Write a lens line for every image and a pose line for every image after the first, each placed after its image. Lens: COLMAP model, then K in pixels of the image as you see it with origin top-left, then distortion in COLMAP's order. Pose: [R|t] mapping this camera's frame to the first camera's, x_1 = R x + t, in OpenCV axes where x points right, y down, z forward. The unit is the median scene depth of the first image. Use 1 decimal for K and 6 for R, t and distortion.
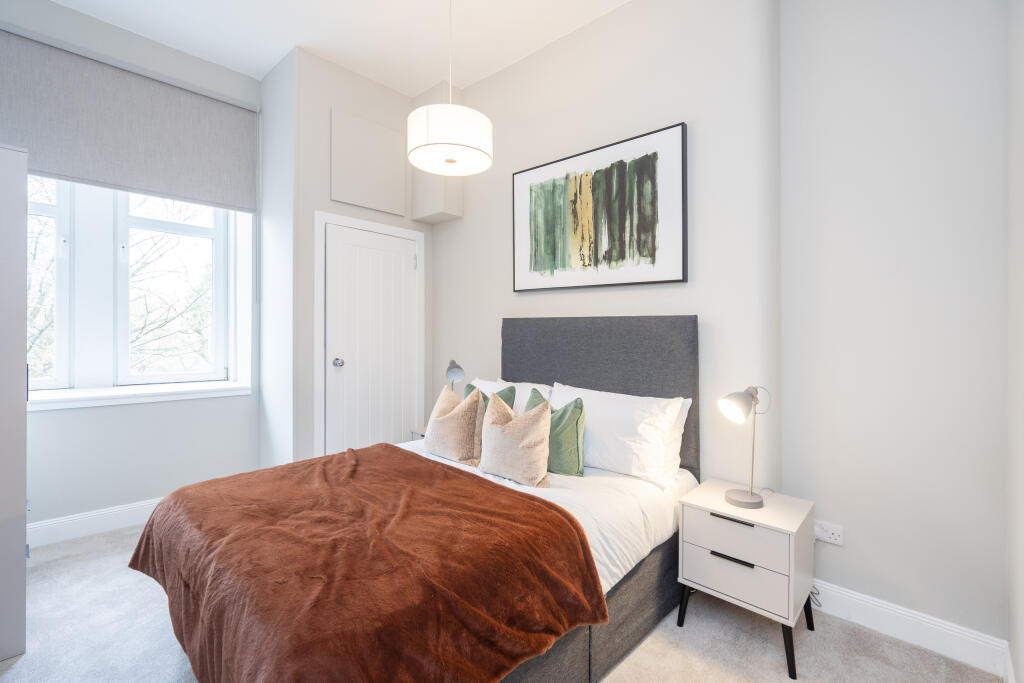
lens RADIAL K [[463.6, 0, 509.6], [0, 463.6, 337.7], [0, 0, 1]] dist [-0.001335, 0.000022]
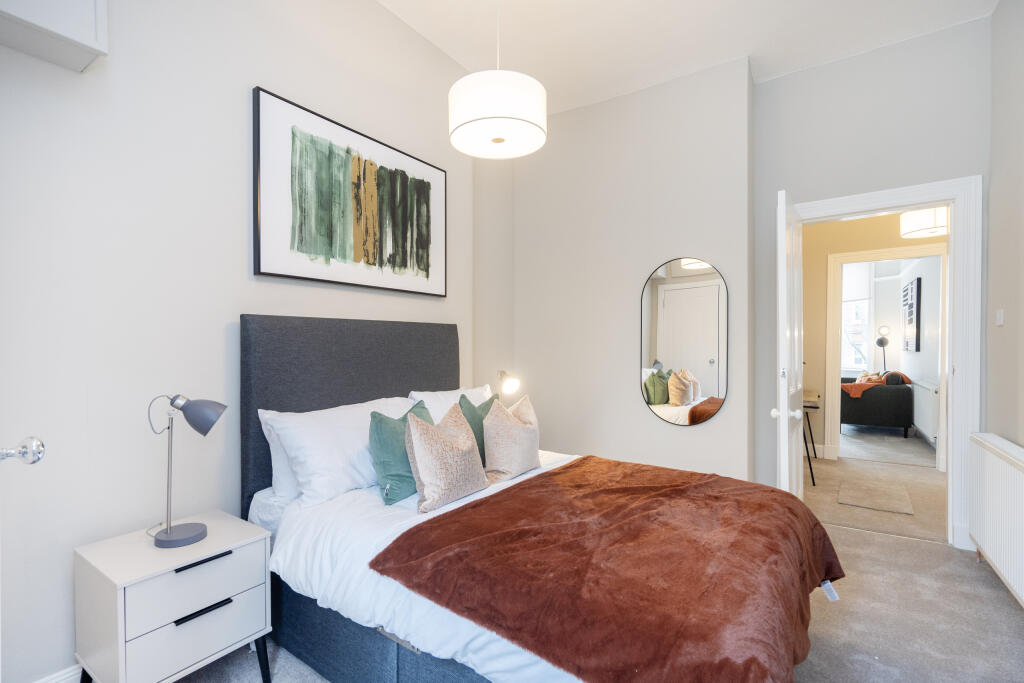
lens RADIAL K [[463.6, 0, 509.6], [0, 463.6, 337.7], [0, 0, 1]] dist [-0.001335, 0.000022]
pose [[-0.147549, -0.008014, 0.989022, -0.786939], [0.004361, 0.999952, 0.008754, -0.018102], [-0.989045, 0.005605, -0.147507, 0.883131]]
